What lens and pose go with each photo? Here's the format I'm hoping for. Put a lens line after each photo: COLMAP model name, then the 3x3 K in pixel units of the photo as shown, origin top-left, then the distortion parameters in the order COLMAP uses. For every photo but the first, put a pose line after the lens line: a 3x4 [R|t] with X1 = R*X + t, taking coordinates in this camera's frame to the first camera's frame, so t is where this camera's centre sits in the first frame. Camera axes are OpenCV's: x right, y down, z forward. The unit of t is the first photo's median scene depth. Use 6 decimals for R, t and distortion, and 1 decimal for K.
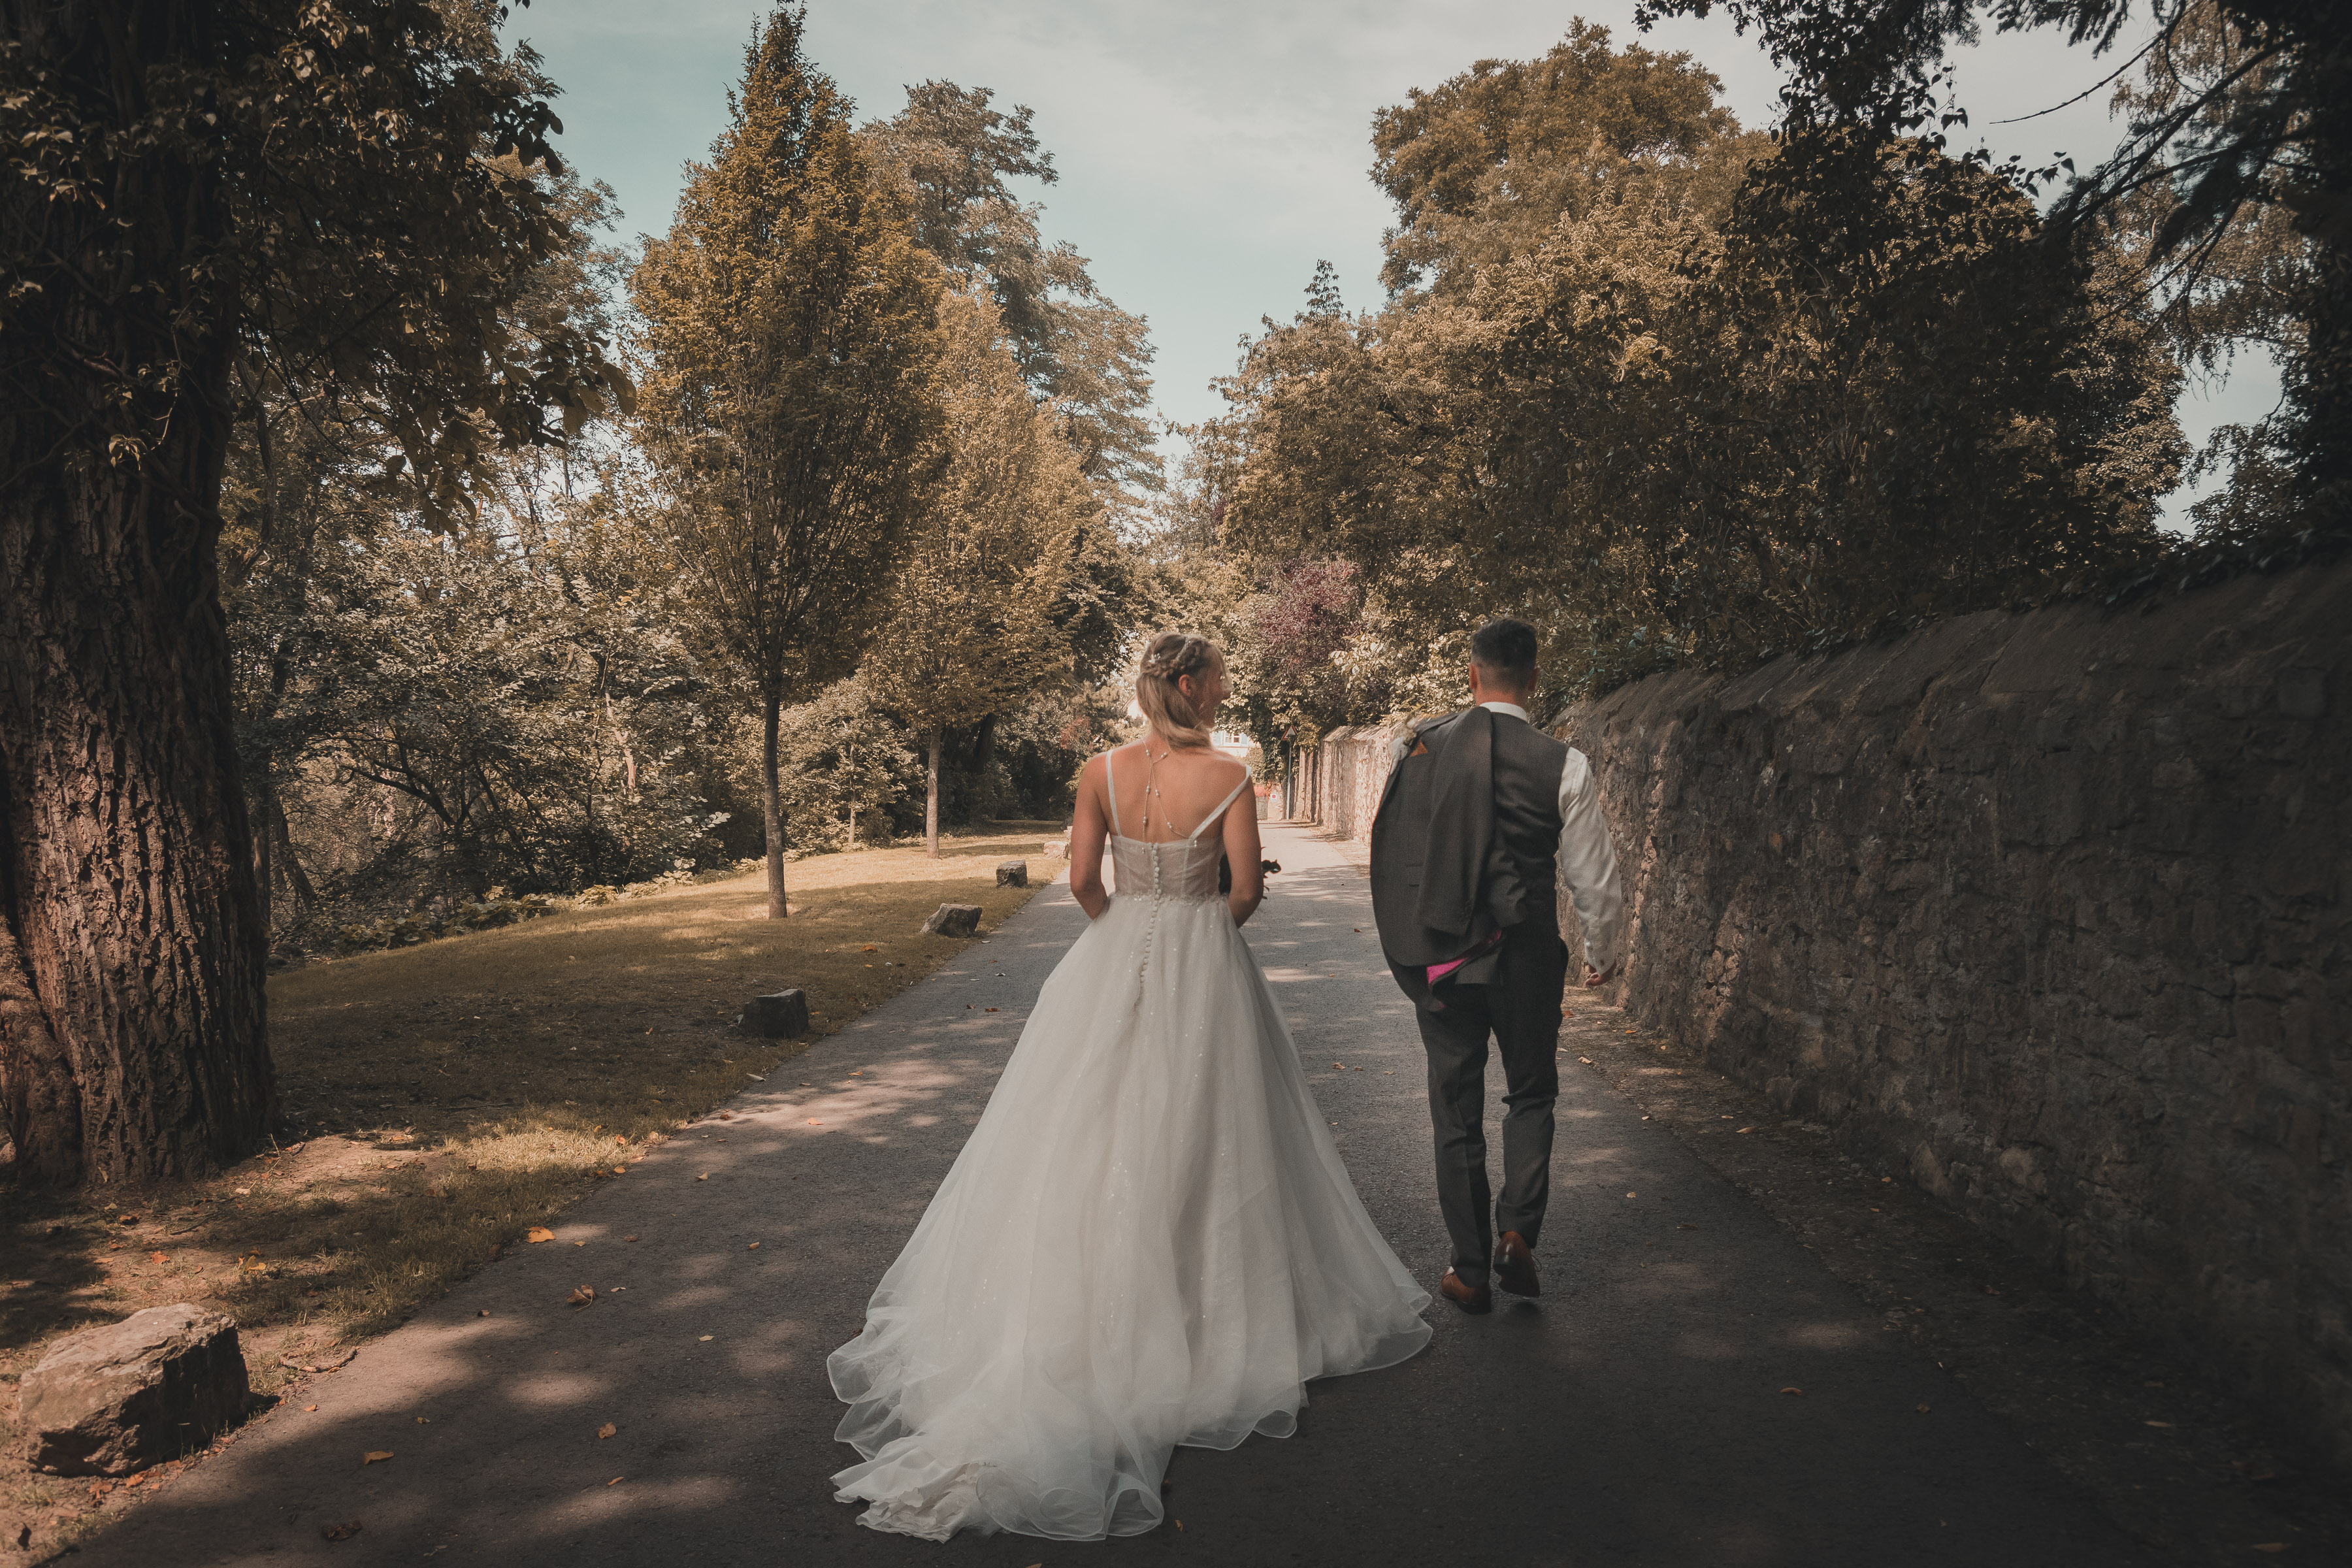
lens RADIAL K [[1722.8, 0, 1196.7], [0, 1722.8, 824.4], [0, 0, 1]] dist [0.005462, -0.013574]
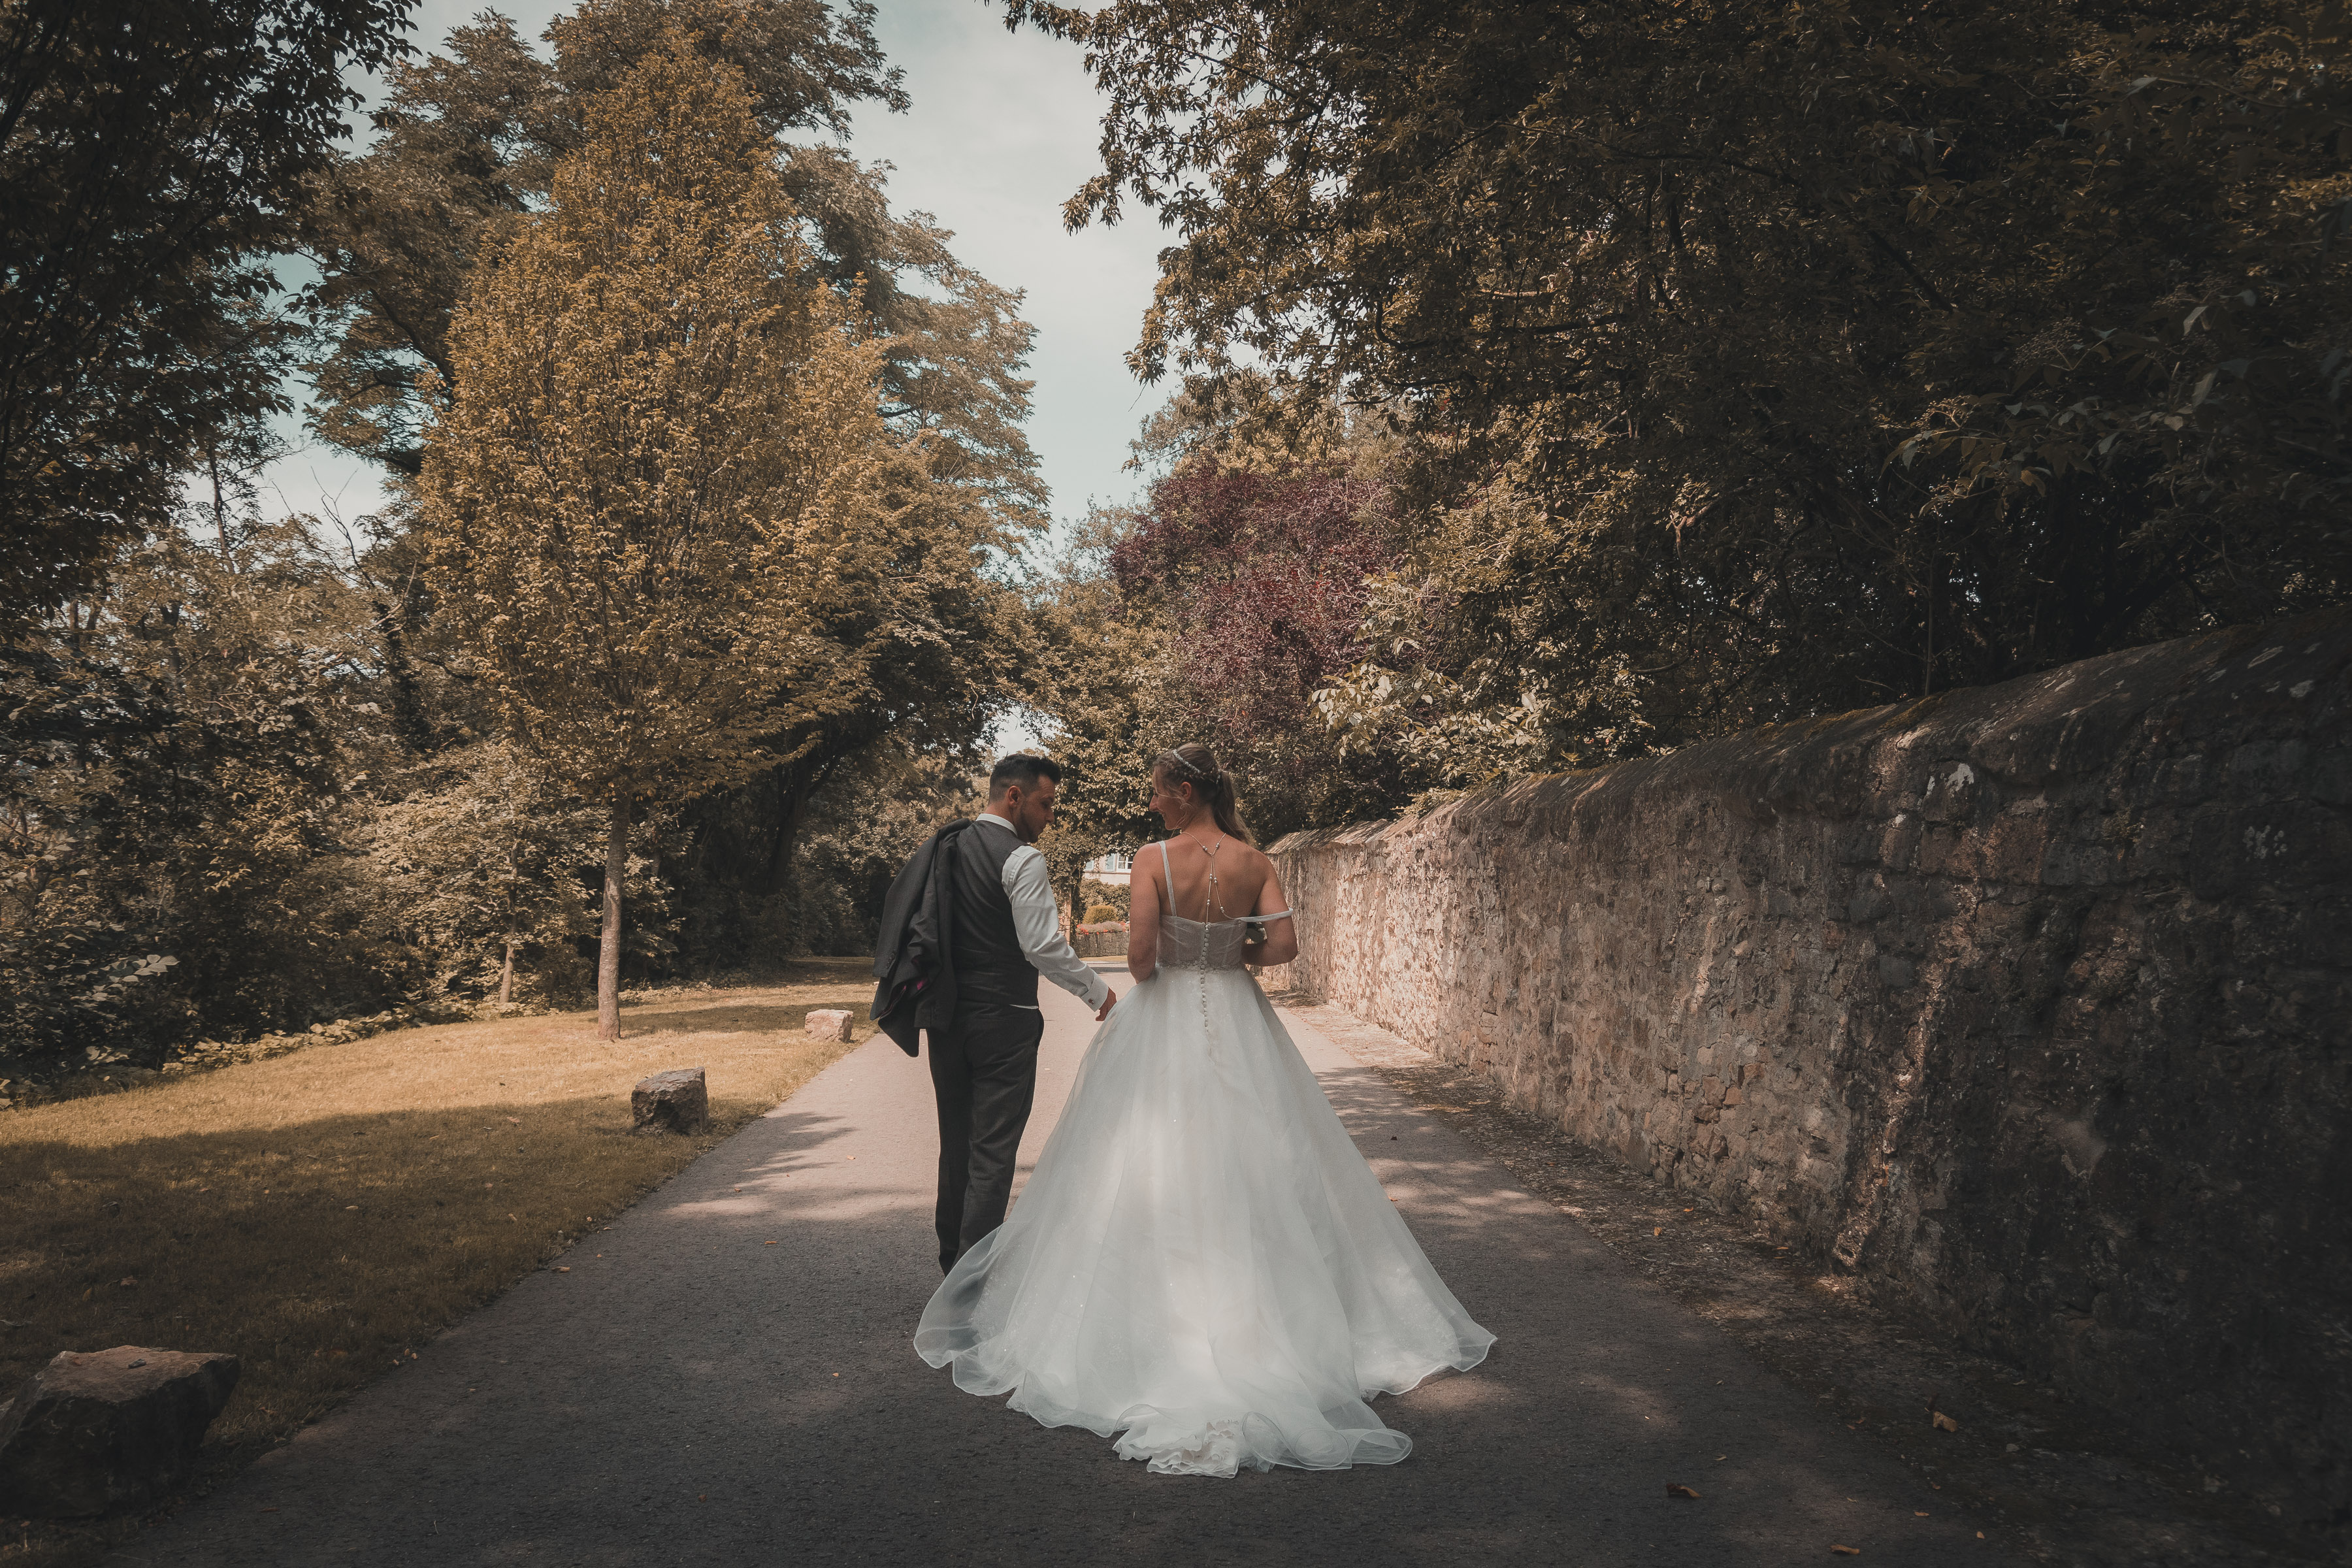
lens RADIAL K [[1767.9, 0, 1170.3], [0, 1767.9, 792.4], [0, 0, 1]] dist [0.159227, -0.161897]
pose [[0.998799, 0.017653, 0.045695, 0.002234], [-0.013333, 0.995560, -0.093183, -0.005341], [-0.047137, 0.092462, 0.994600, 0.273739]]
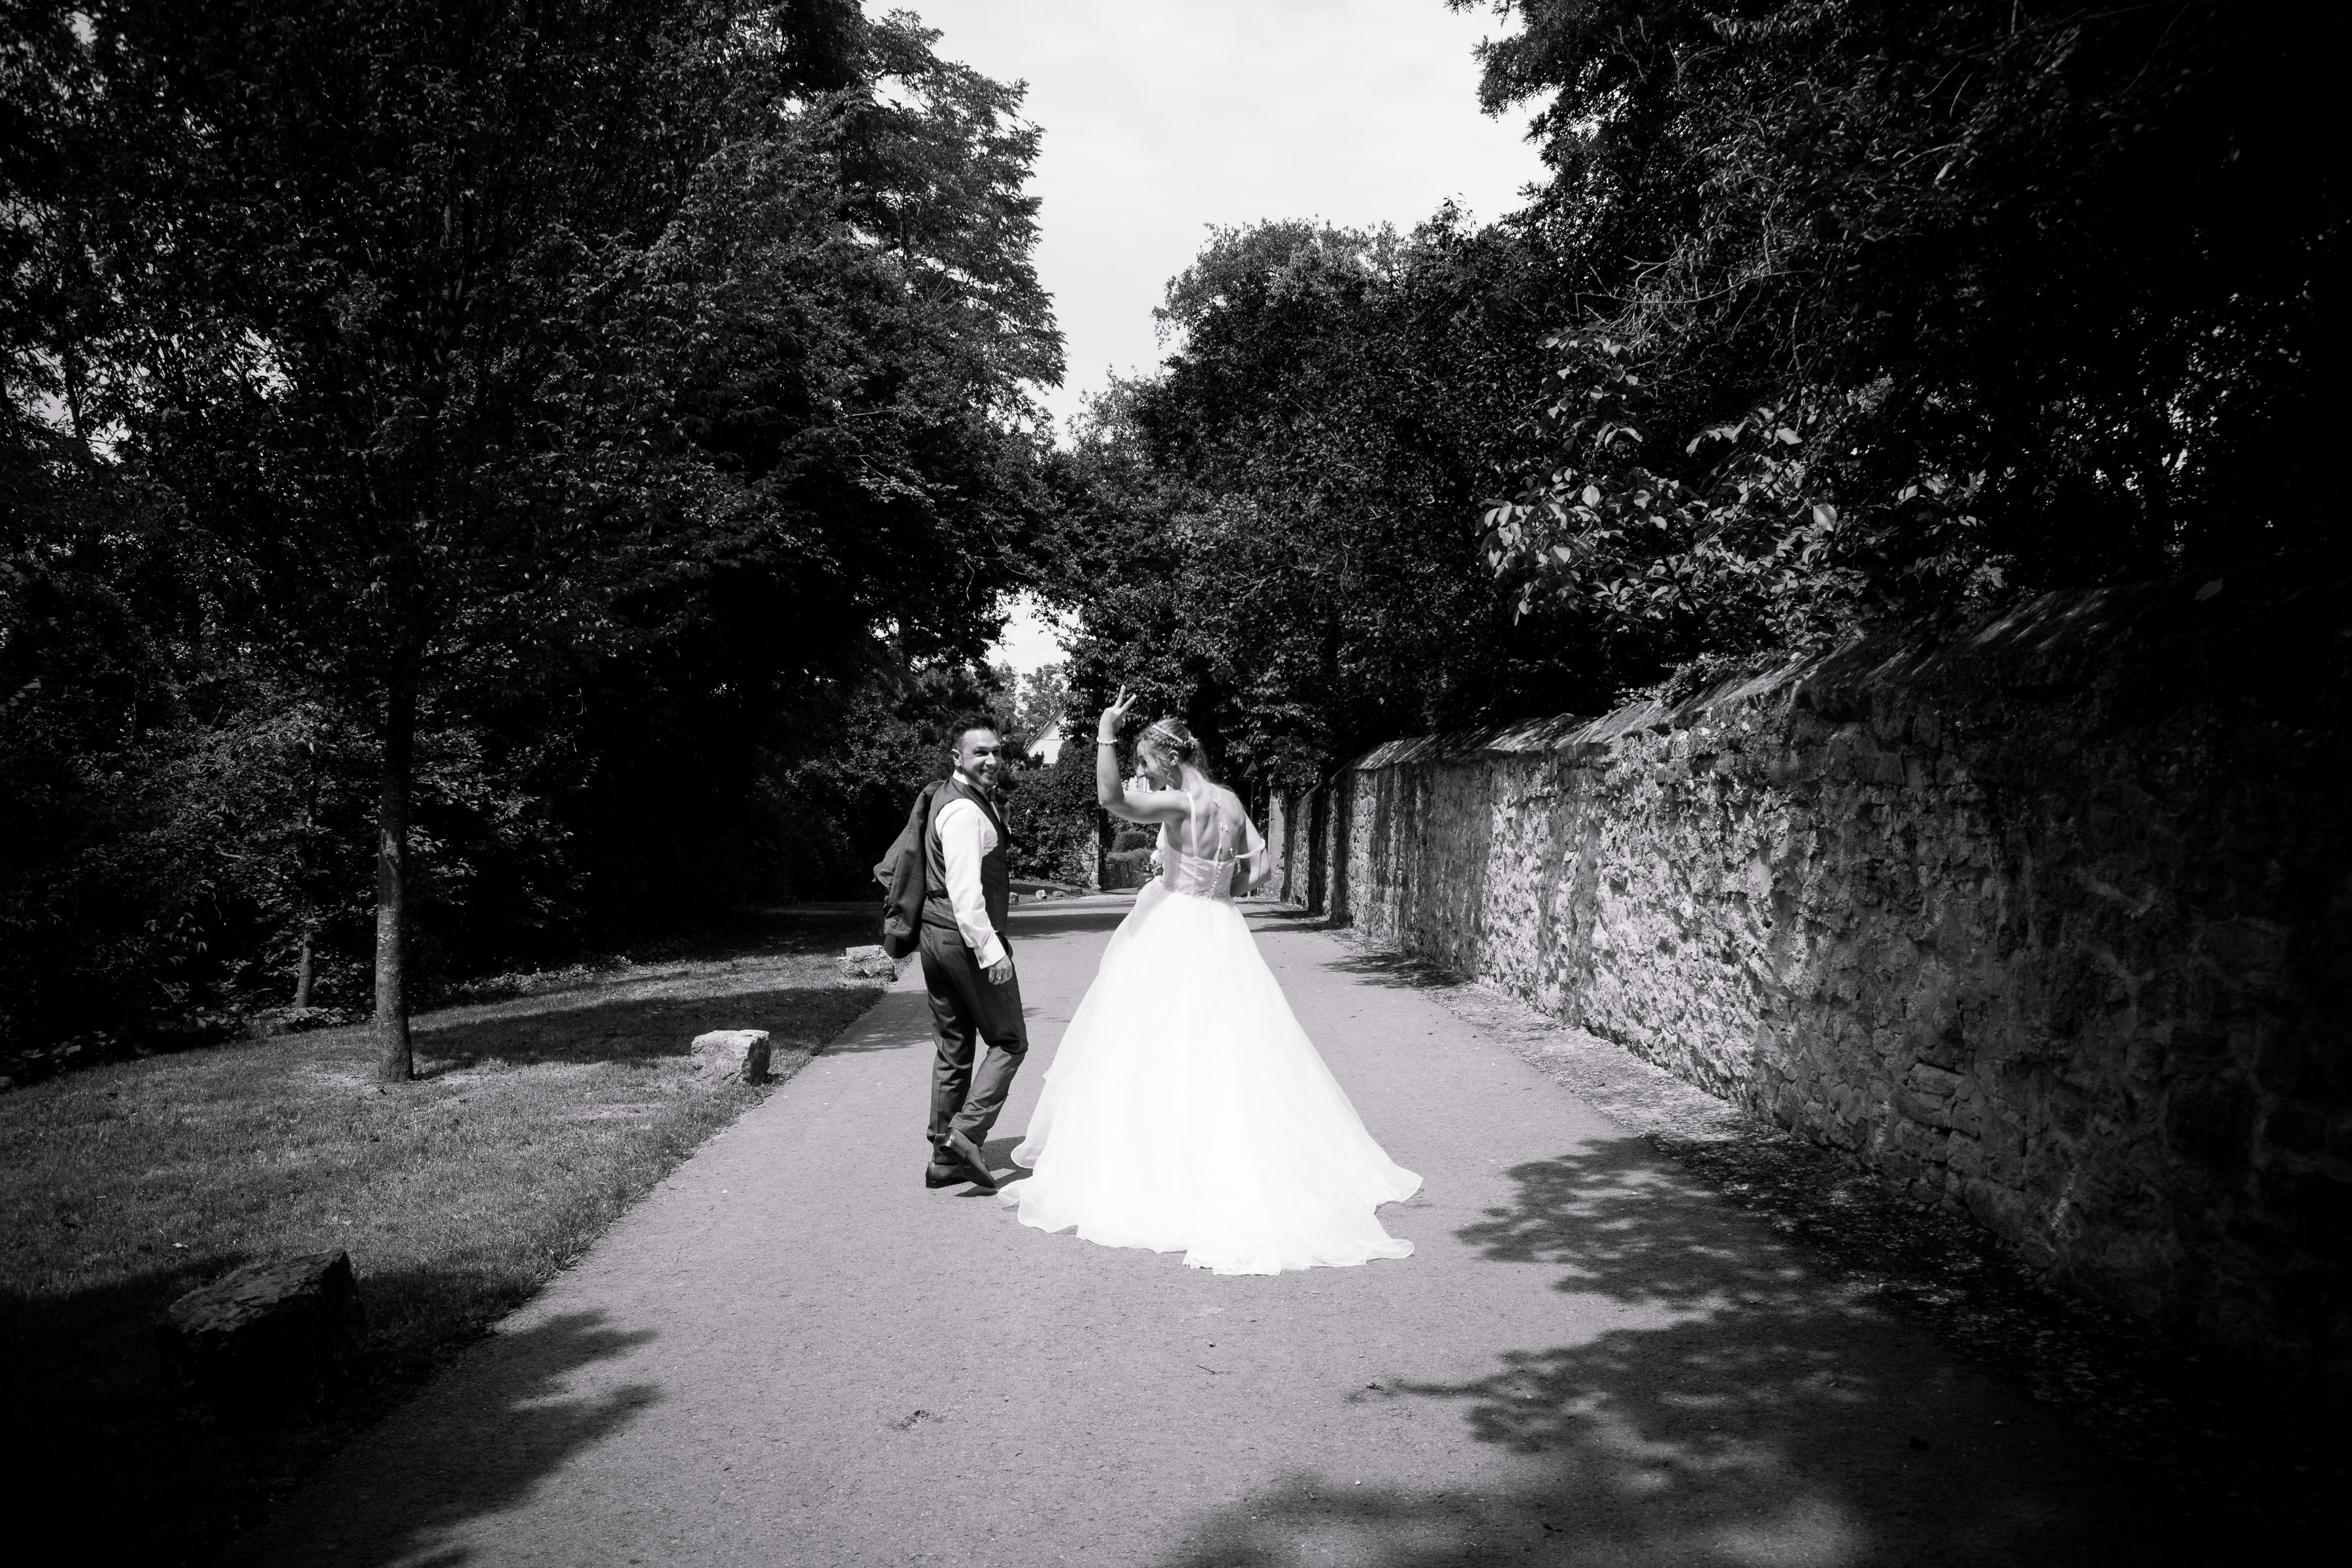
lens RADIAL K [[1846.1, 0, 1167.0], [0, 1846.1, 734.4], [0, 0, 1]] dist [0.096467, -0.000197]
pose [[0.999571, -0.006403, 0.028564, -0.000494], [0.008660, 0.996790, -0.079585, -0.013385], [-0.027962, 0.079799, 0.996419, 0.412070]]
